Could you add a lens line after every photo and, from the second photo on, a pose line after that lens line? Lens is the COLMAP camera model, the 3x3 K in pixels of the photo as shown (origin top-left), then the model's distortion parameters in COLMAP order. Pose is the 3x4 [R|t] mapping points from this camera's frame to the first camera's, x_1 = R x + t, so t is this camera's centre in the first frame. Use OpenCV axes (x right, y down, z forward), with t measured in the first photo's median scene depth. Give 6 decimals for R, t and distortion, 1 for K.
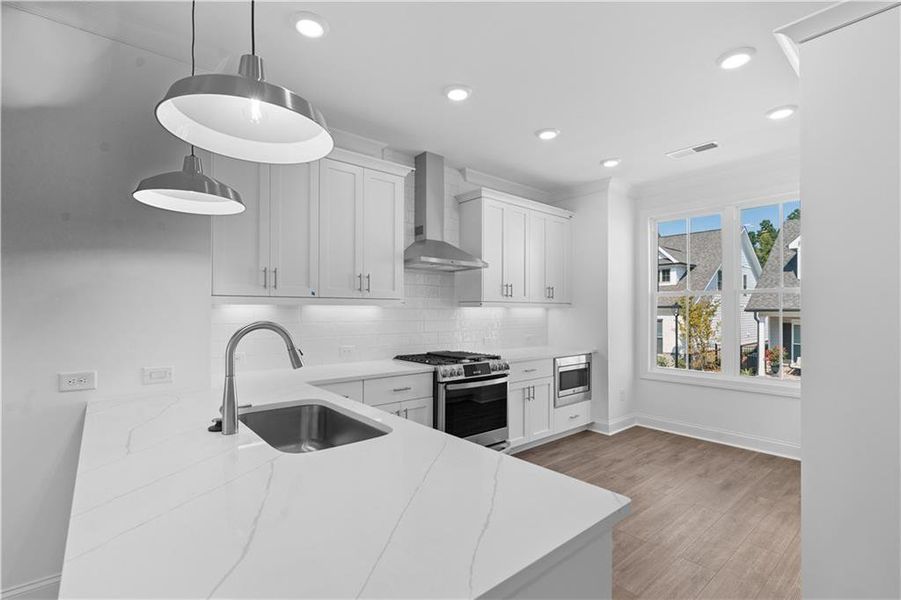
lens RADIAL K [[409.0, 0, 447.6], [0, 409.0, 308.2], [0, 0, 1]] dist [-0.000613, -0.000030]
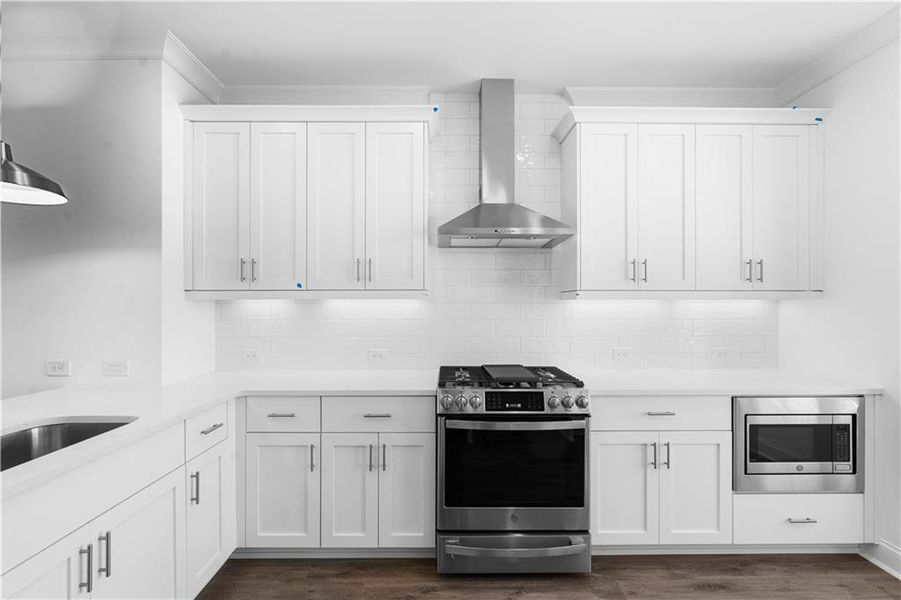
lens RADIAL K [[410.7, 0, 453.5], [0, 410.7, 301.9], [0, 0, 1]] dist [-0.000747, 0.000536]
pose [[0.776313, -0.006209, -0.630317, 0.332981], [0.005791, 0.999980, -0.002718, 0.001793], [0.630321, -0.001540, 0.776333, 0.395211]]
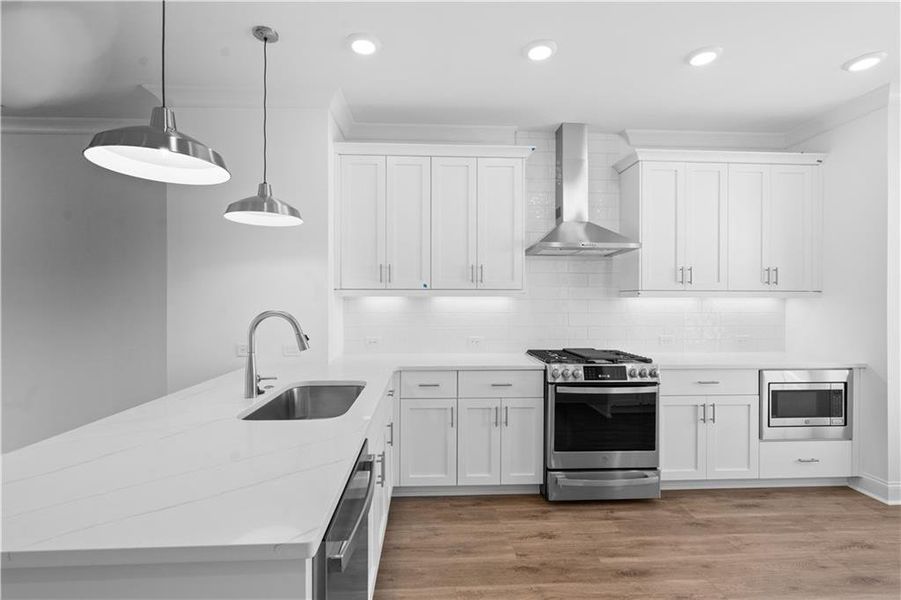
lens RADIAL K [[410.7, 0, 453.5], [0, 410.7, 301.9], [0, 0, 1]] dist [-0.000747, 0.000536]
pose [[0.802996, 0.000175, -0.595984, 0.273344], [0.002936, 0.999987, 0.004250, 0.001721], [0.595977, -0.005162, 0.802985, 0.130012]]
